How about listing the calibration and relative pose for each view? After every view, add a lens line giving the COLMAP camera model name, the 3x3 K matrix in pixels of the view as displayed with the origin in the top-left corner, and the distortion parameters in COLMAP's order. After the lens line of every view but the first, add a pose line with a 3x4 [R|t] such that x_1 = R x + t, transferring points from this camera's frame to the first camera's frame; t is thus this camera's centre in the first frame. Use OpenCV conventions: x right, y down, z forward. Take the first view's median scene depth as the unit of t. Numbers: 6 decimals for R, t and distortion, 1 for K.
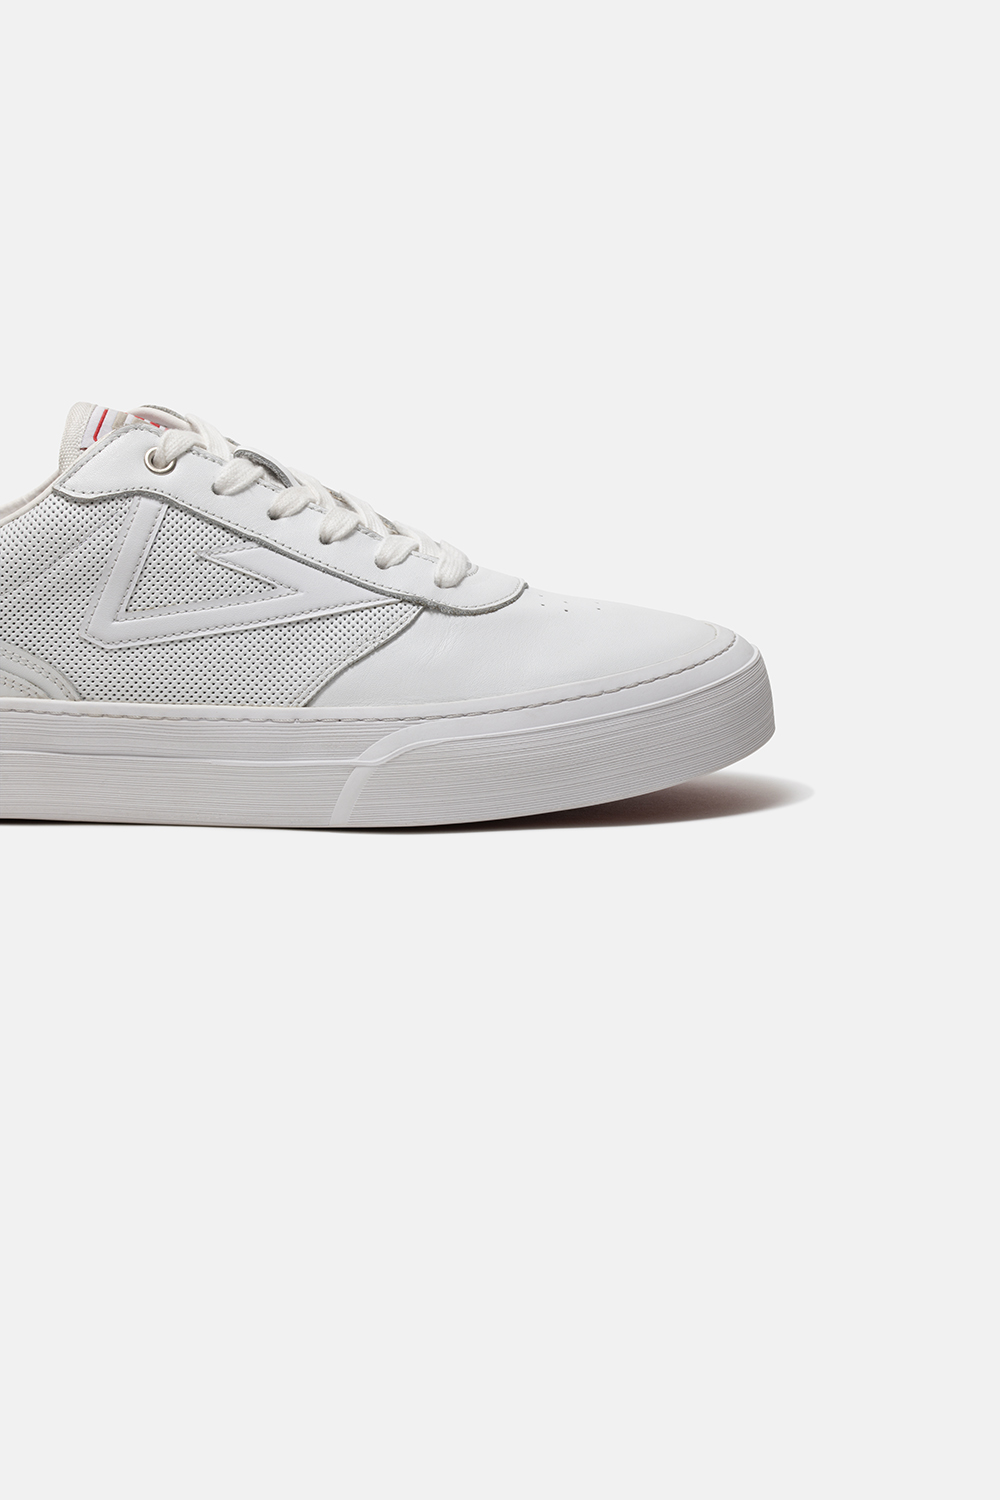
lens RADIAL K [[4600.7, 0, 500.1], [0, 4600.7, 750.3], [0, 0, 1]] dist [-0.148713, 0.000000]
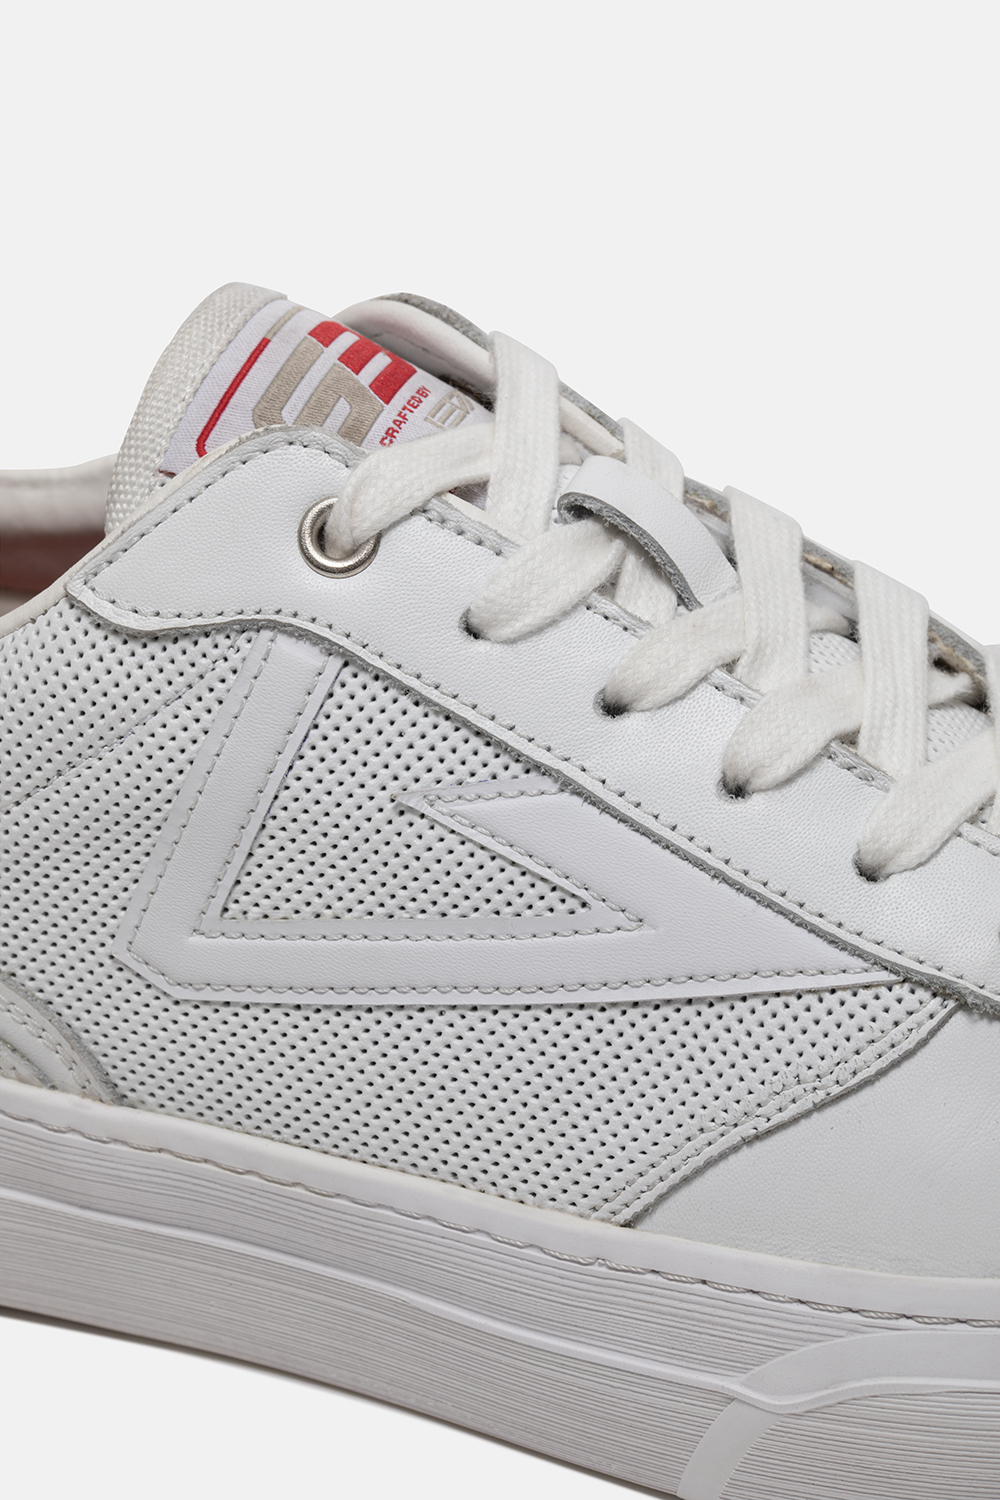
lens RADIAL K [[4600.7, 0, 499.2], [0, 4600.7, 749.2], [0, 0, 1]] dist [-0.148713, 0.000000]
pose [[0.950385, 0.135776, -0.279881, 0.051449], [-0.049022, 0.953846, 0.296269, -0.163429], [0.307189, -0.267849, 0.913177, 0.644034]]
